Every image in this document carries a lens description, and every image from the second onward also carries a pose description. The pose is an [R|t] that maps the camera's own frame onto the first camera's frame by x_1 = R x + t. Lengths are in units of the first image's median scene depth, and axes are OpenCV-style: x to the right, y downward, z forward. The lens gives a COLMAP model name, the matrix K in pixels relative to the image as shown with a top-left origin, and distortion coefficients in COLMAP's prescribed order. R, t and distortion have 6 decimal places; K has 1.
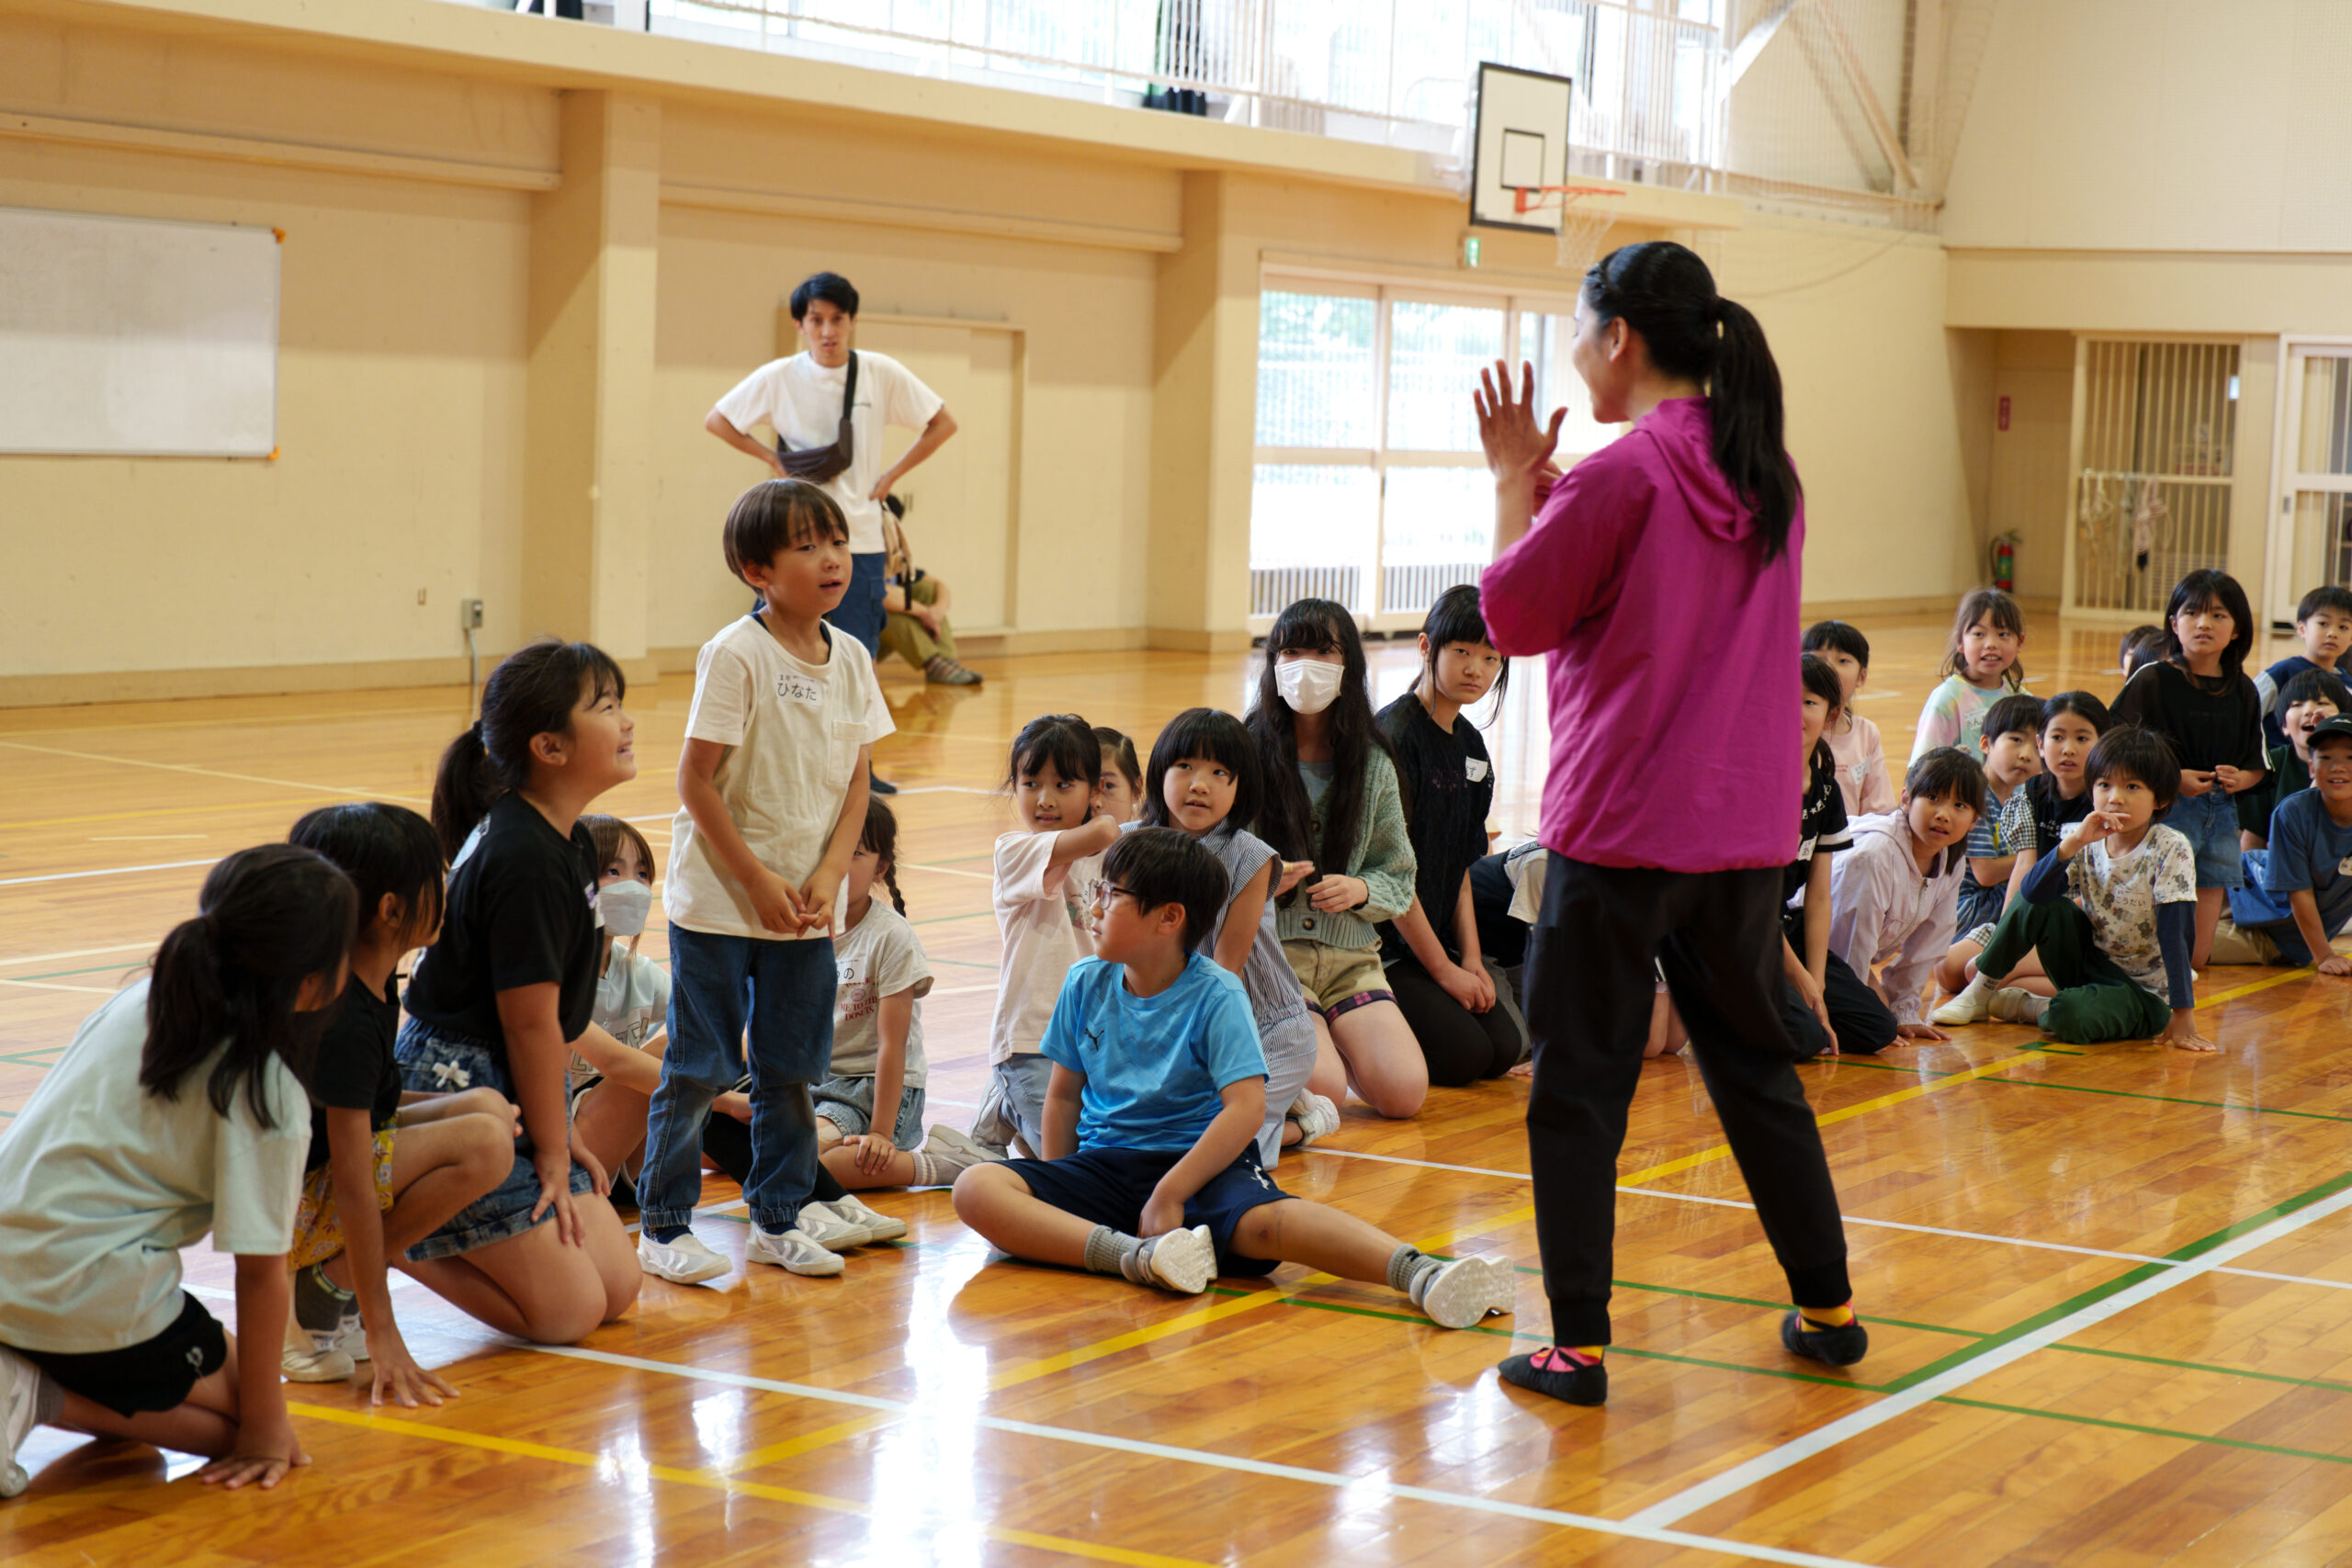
lens RADIAL K [[4563.9, 0, 1184.1], [0, 4563.9, 791.1], [0, 0, 1]] dist [0.165954, 0.000000]
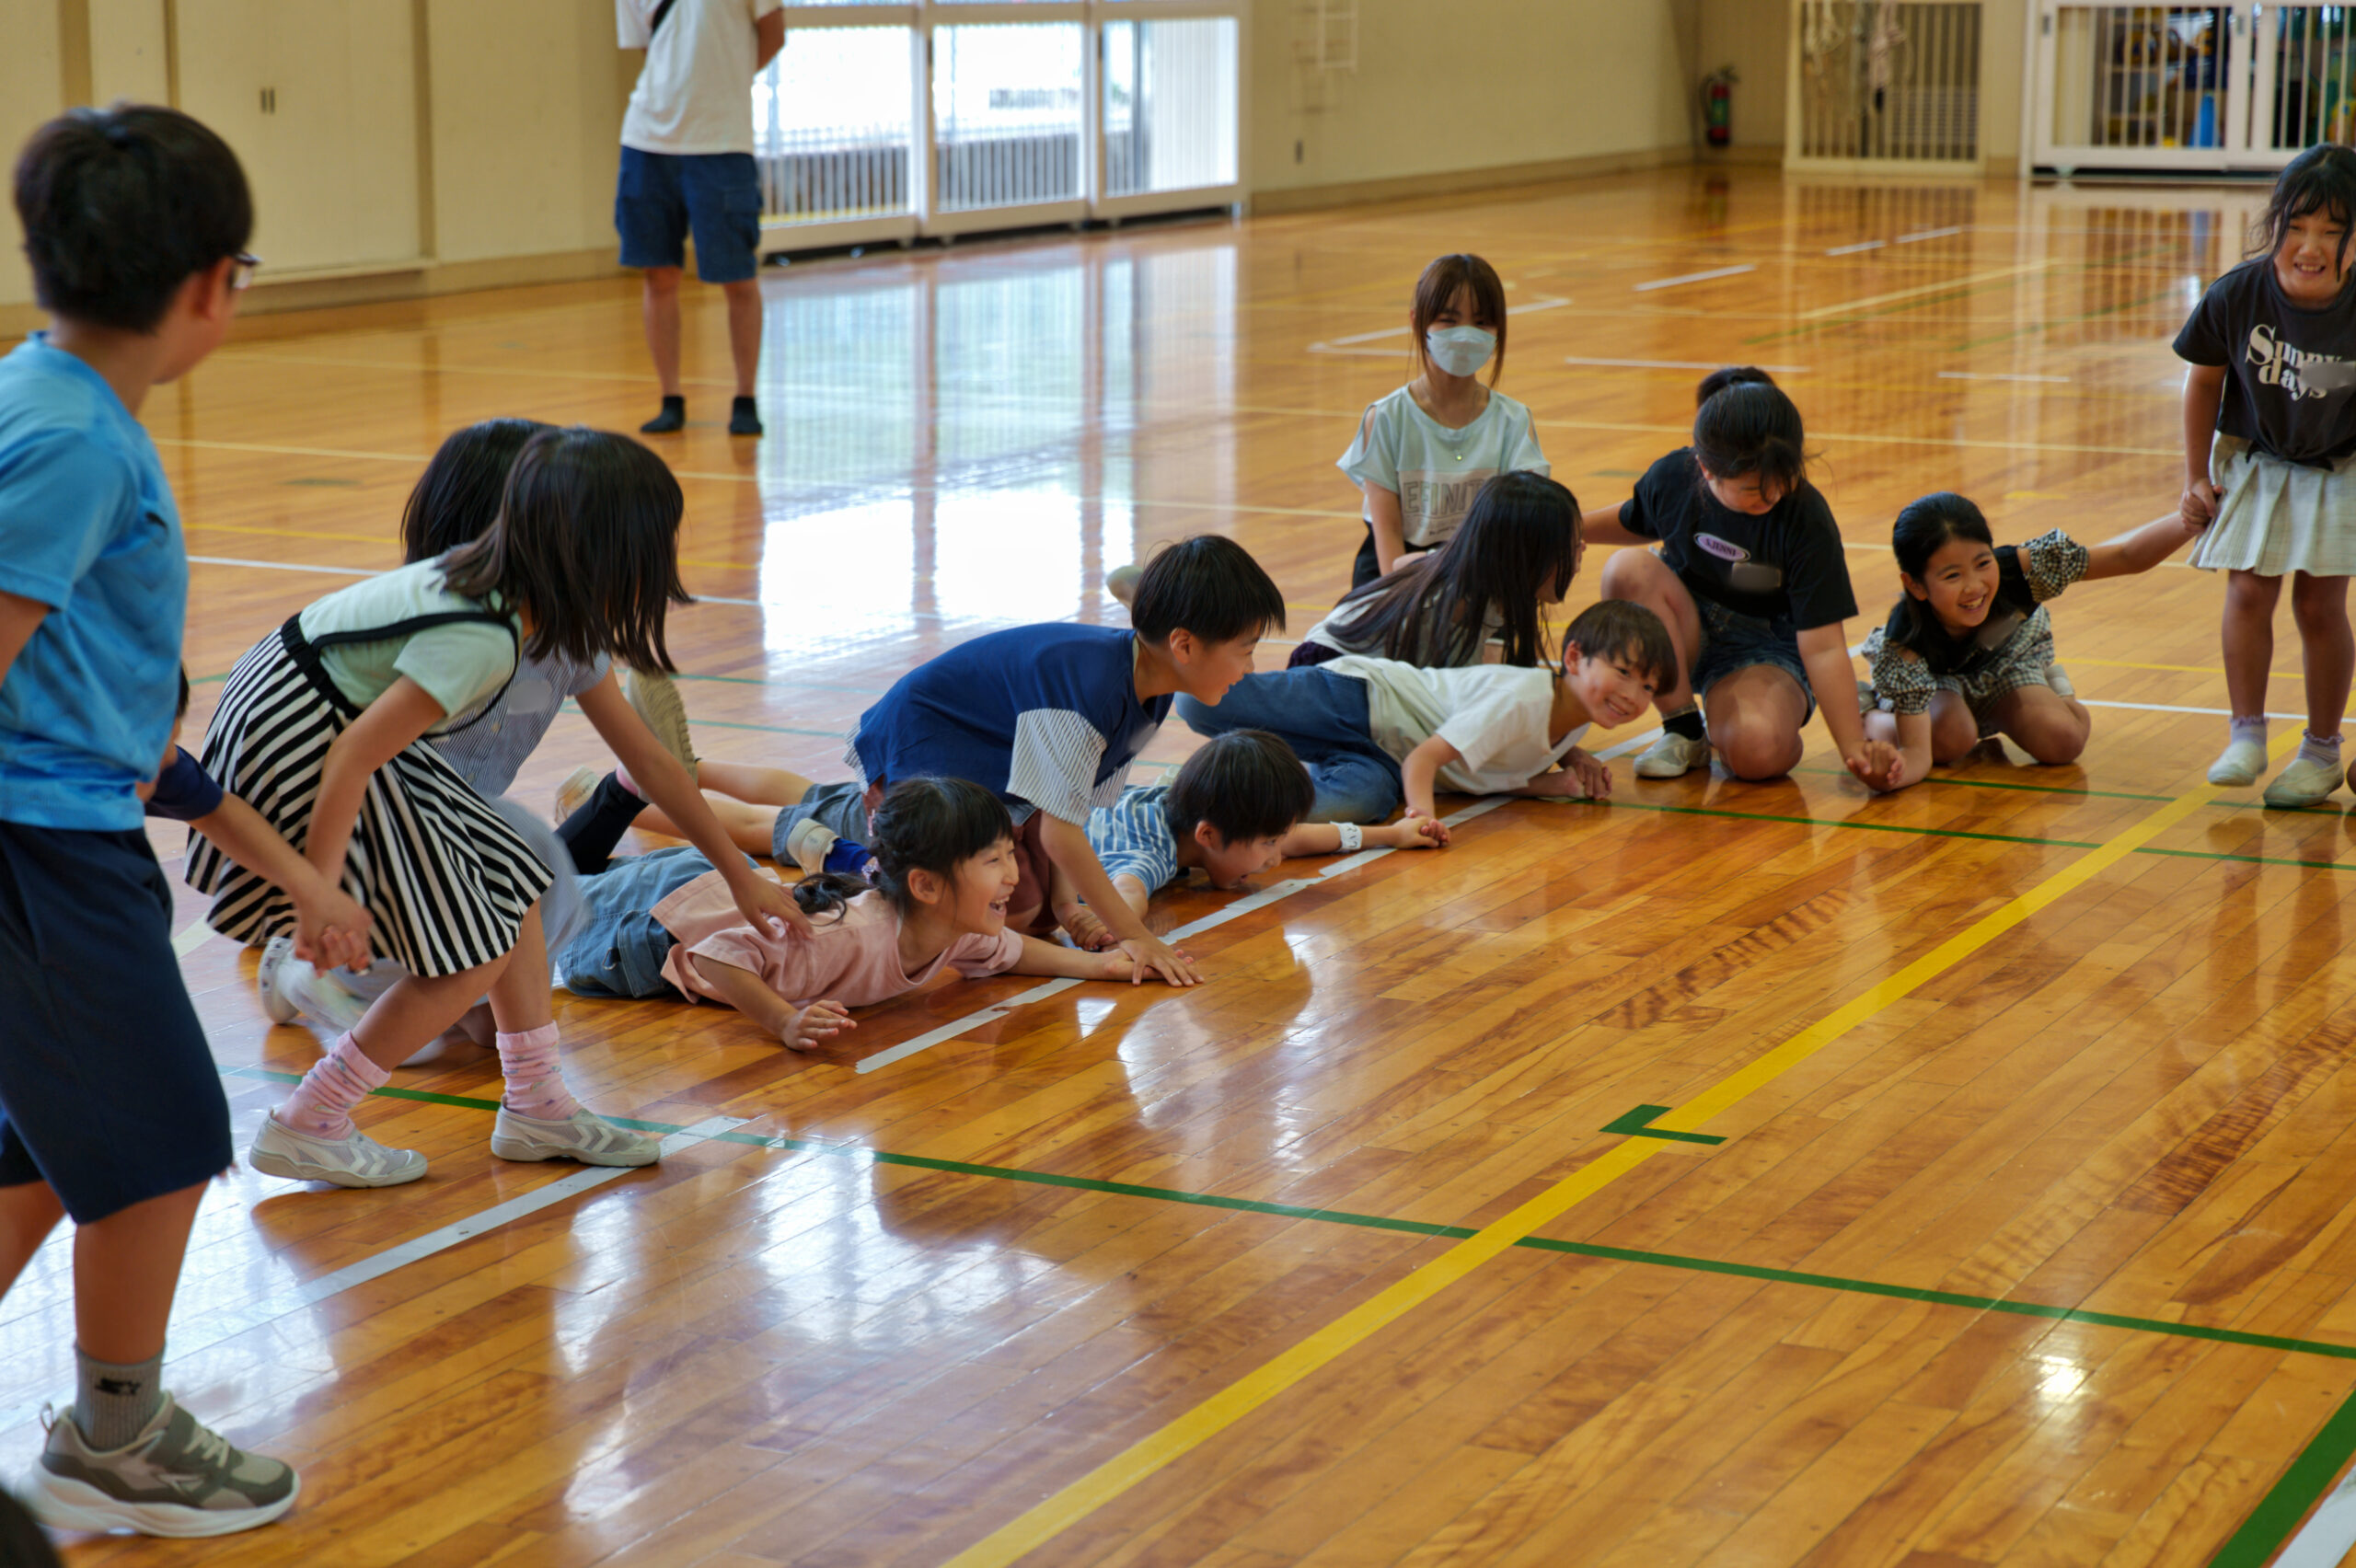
lens RADIAL K [[4571.8, 0, 1177.6], [0, 4571.8, 782.3], [0, 0, 1]] dist [0.165954, 0.000000]
pose [[0.997674, -0.045882, 0.050411, 0.031943], [0.040752, 0.994307, 0.098450, -0.013922], [-0.054641, -0.096167, 0.993864, 0.156616]]
